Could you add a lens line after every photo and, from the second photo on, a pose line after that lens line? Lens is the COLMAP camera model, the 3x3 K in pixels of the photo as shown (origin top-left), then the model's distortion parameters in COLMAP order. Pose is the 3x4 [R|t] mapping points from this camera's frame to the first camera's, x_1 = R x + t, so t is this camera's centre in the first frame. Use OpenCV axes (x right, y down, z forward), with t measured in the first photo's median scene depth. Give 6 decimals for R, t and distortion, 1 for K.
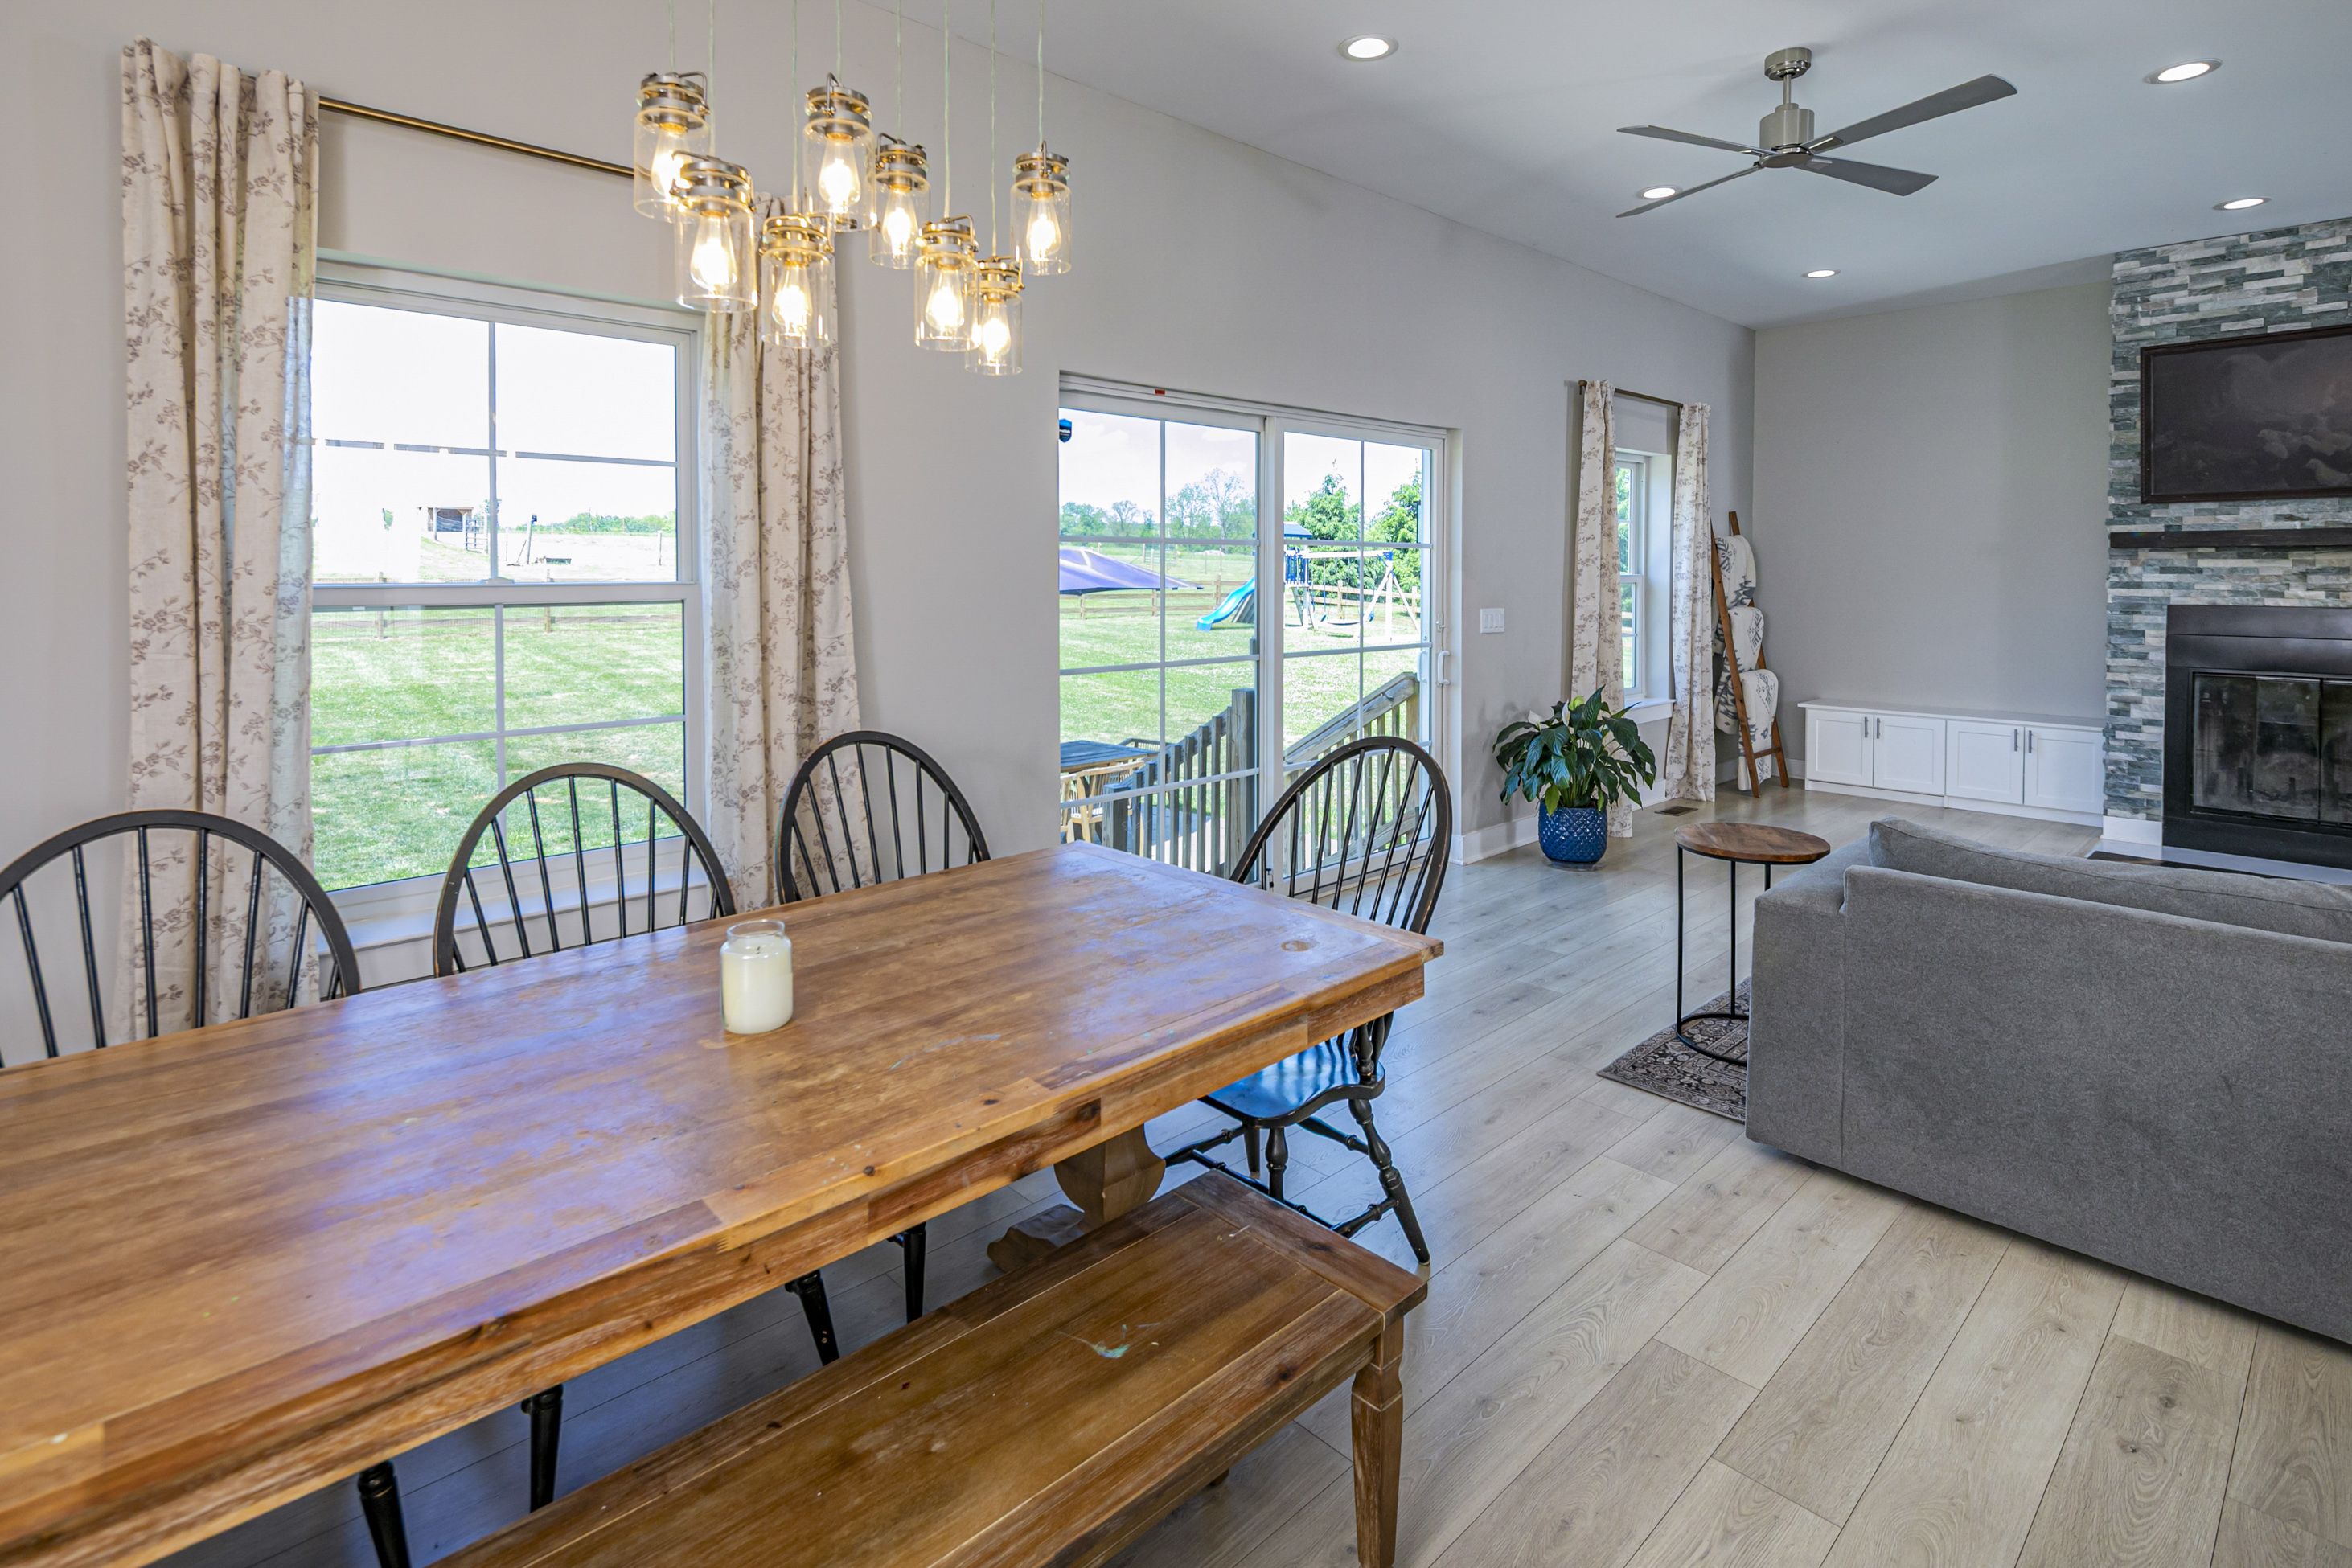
lens RADIAL K [[1139.4, 0, 1142.4], [0, 1139.4, 593.7], [0, 0, 1]] dist [0.000440, -0.002179]
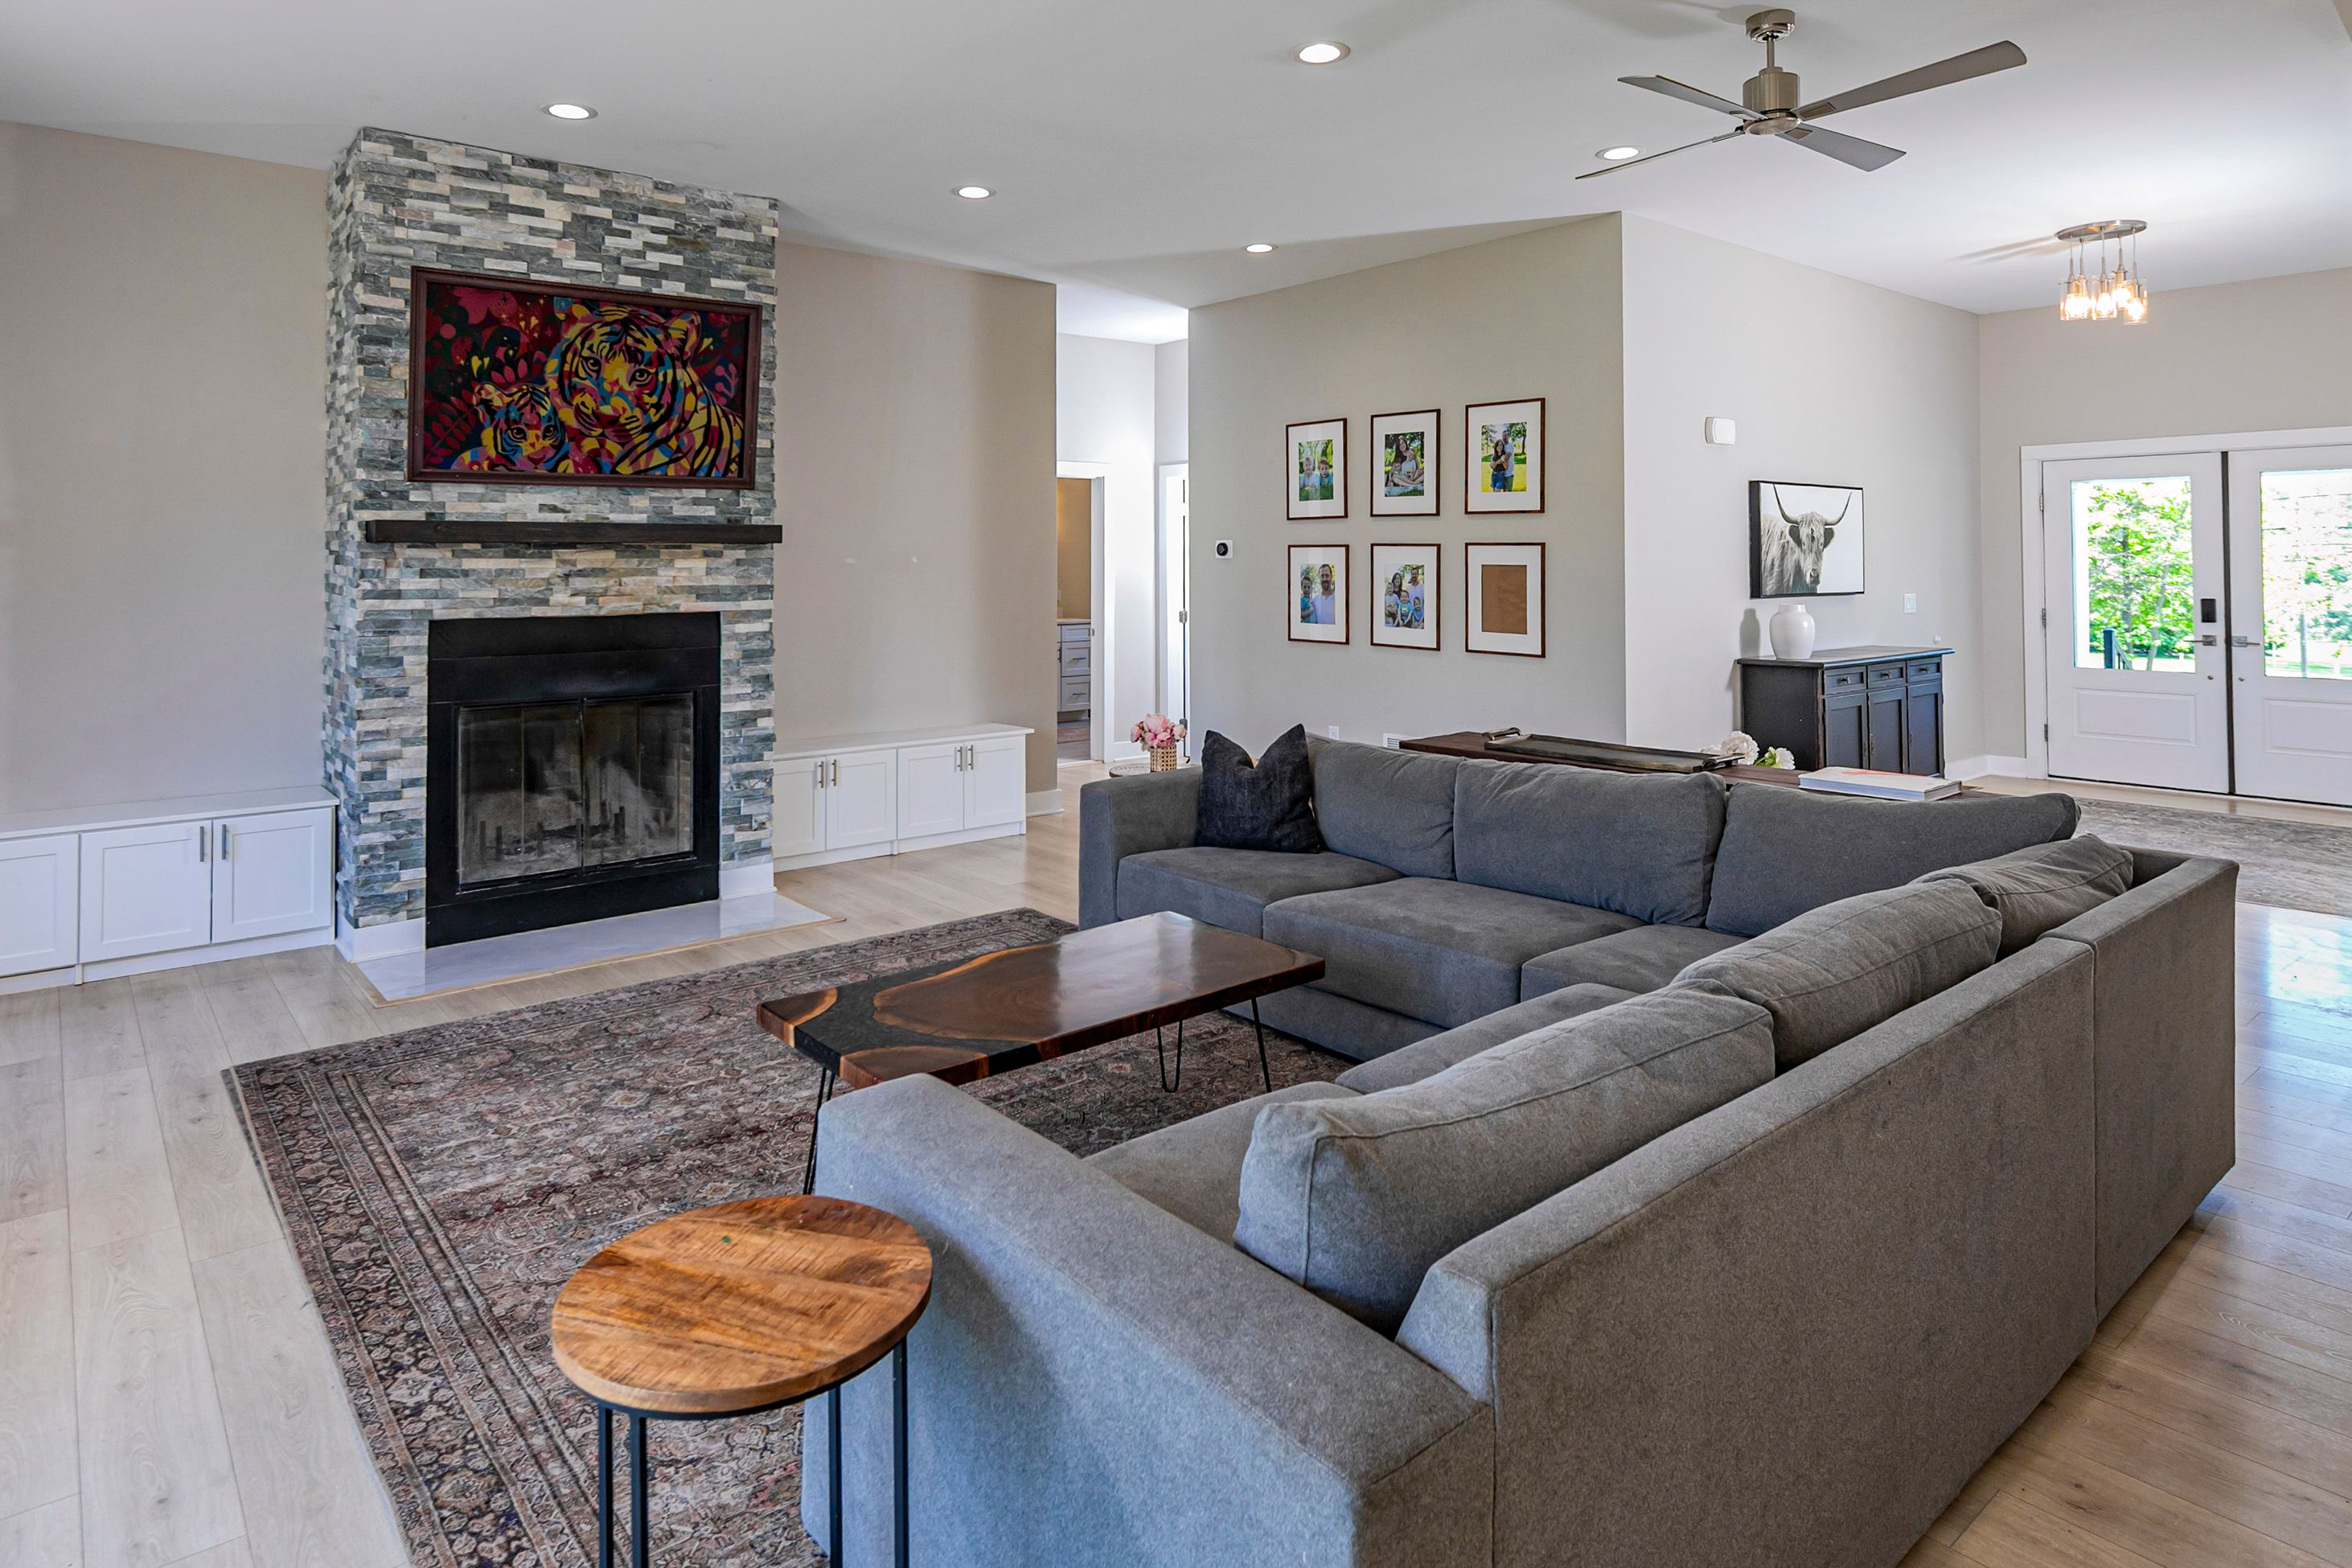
lens RADIAL K [[1362.0, 0, 1182.8], [0, 1362.0, 531.6], [0, 0, 1]] dist [0.003729, 0.000595]
pose [[0.038890, 0.023315, 0.998971, 0.033752], [0.027791, 0.999316, -0.024405, -0.012836], [-0.998857, 0.028711, 0.038215, 0.495627]]
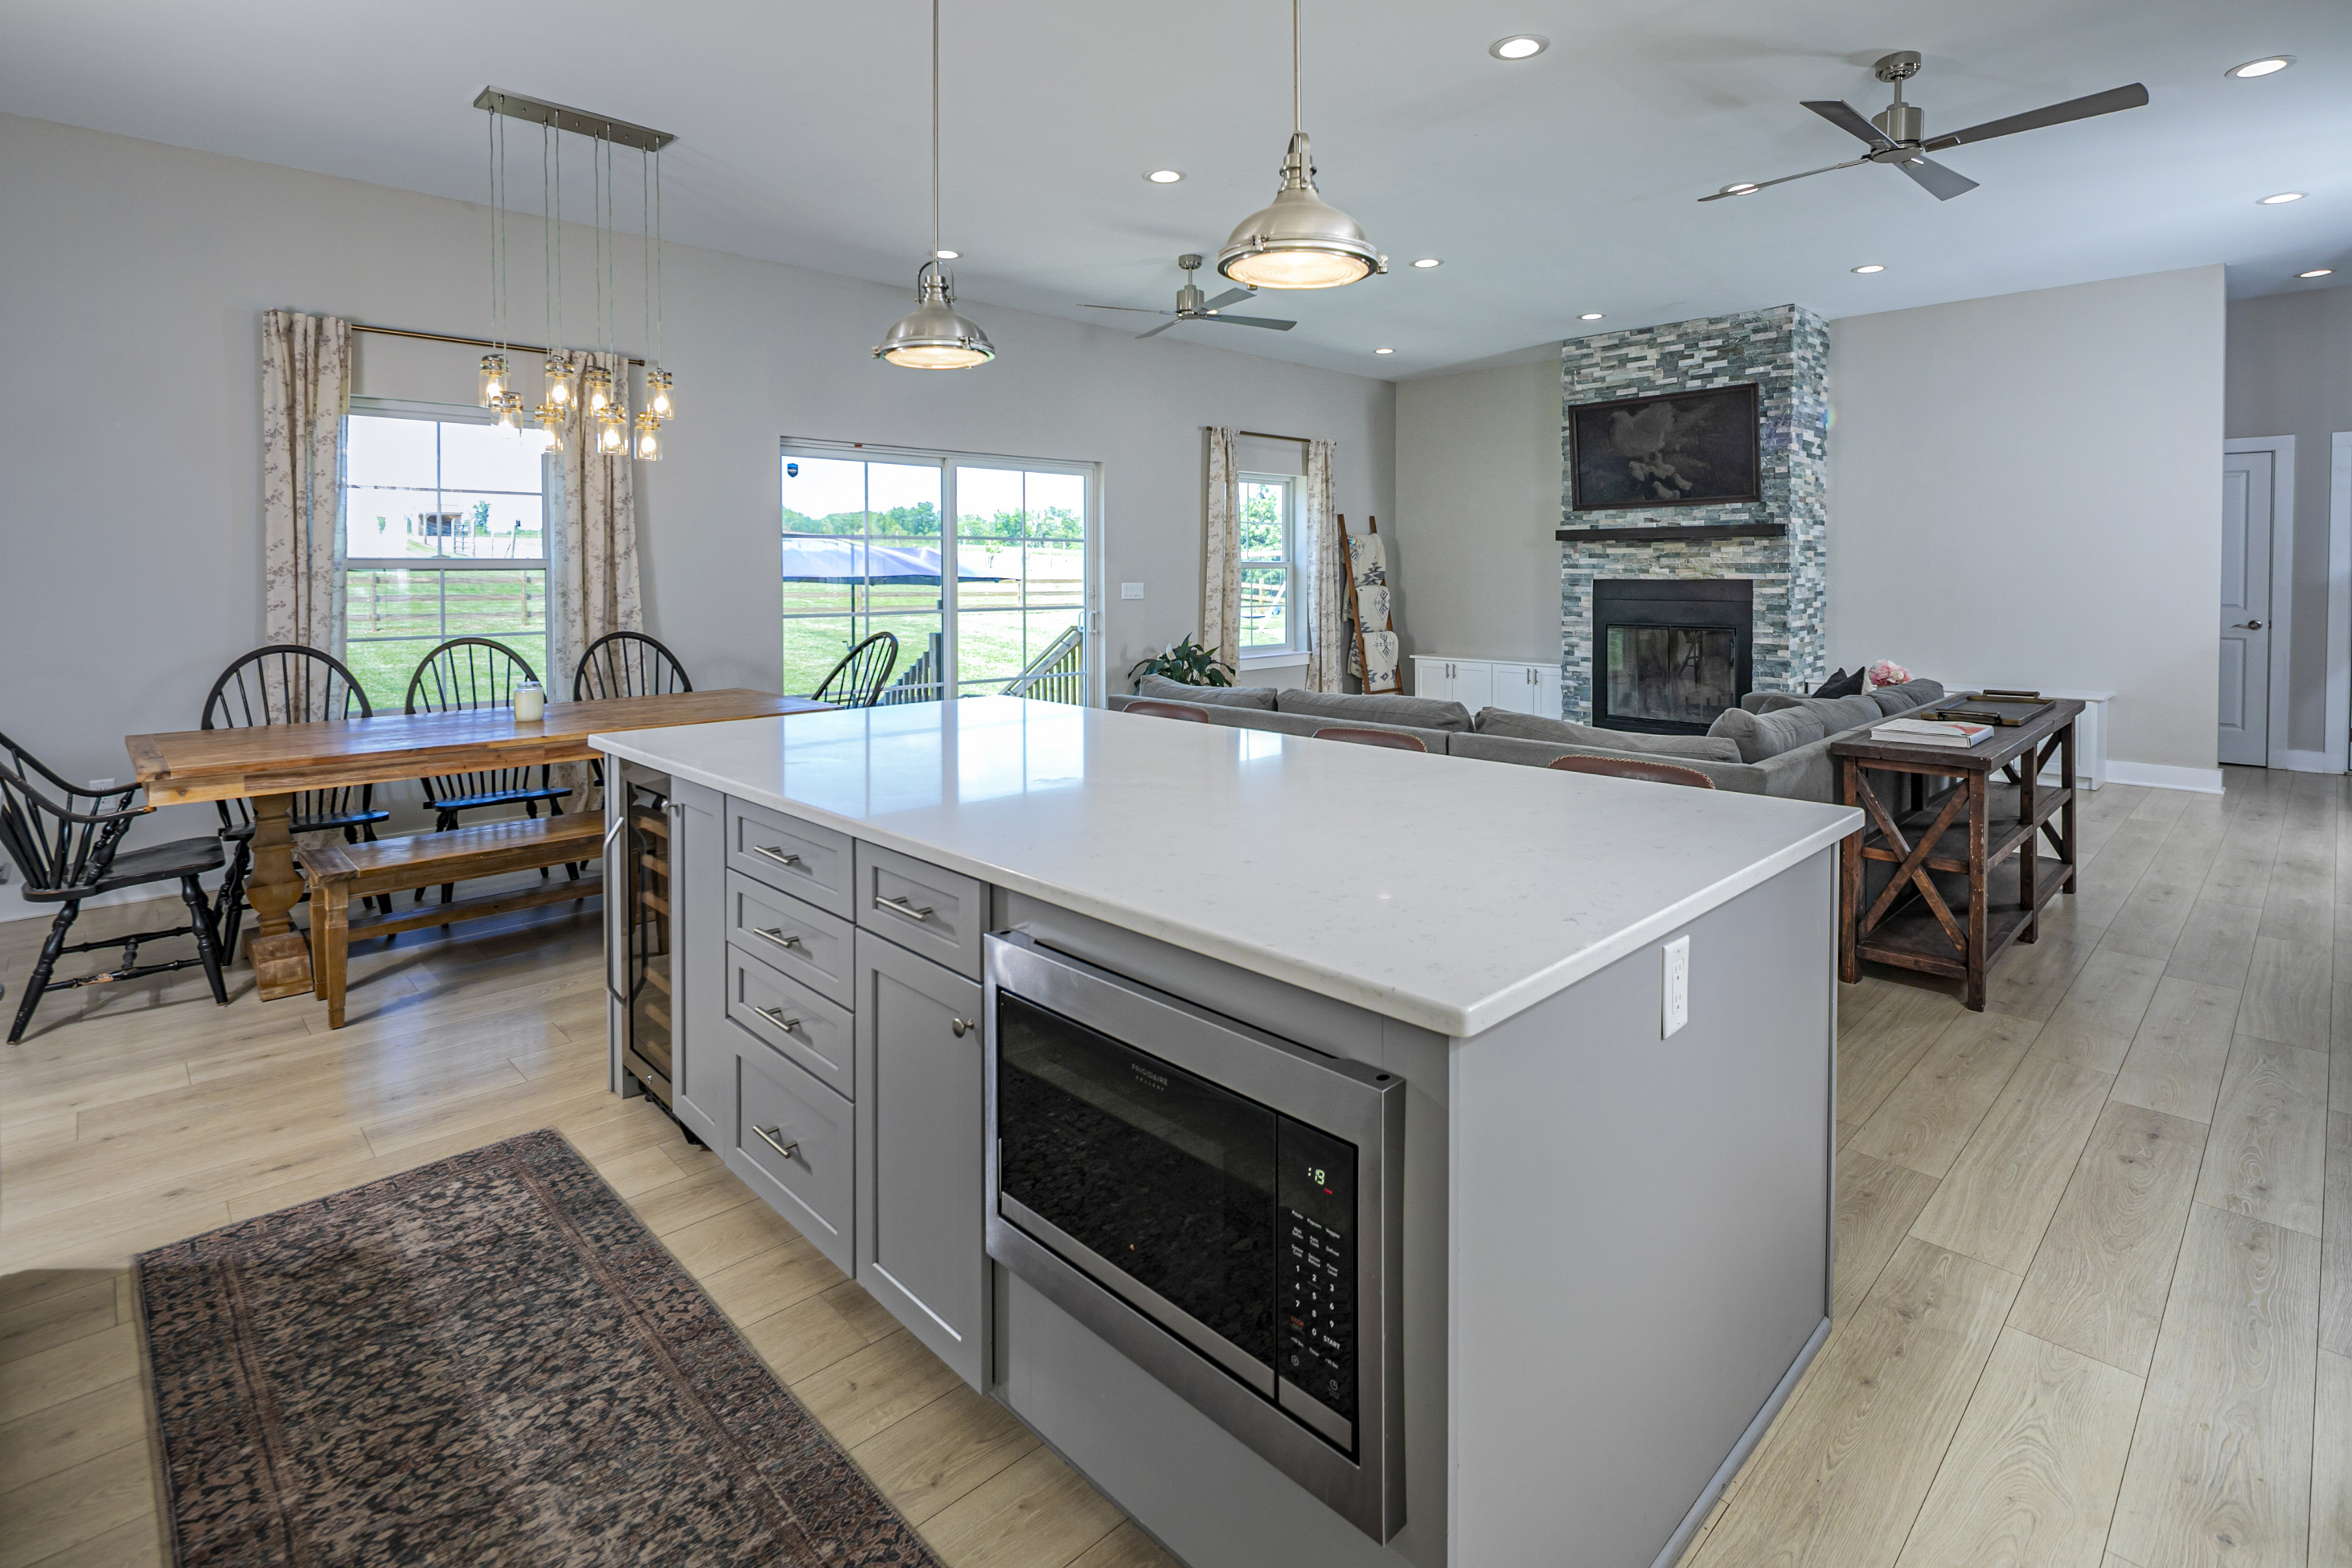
lens RADIAL K [[1118.1, 0, 1133.0], [0, 1118.1, 591.1], [0, 0, 1]] dist [-0.001965, -0.000550]
pose [[0.999976, -0.003082, 0.006242, 0.307994], [0.003105, 0.999988, -0.003811, 0.030169], [-0.006230, 0.003831, 0.999973, -0.466675]]
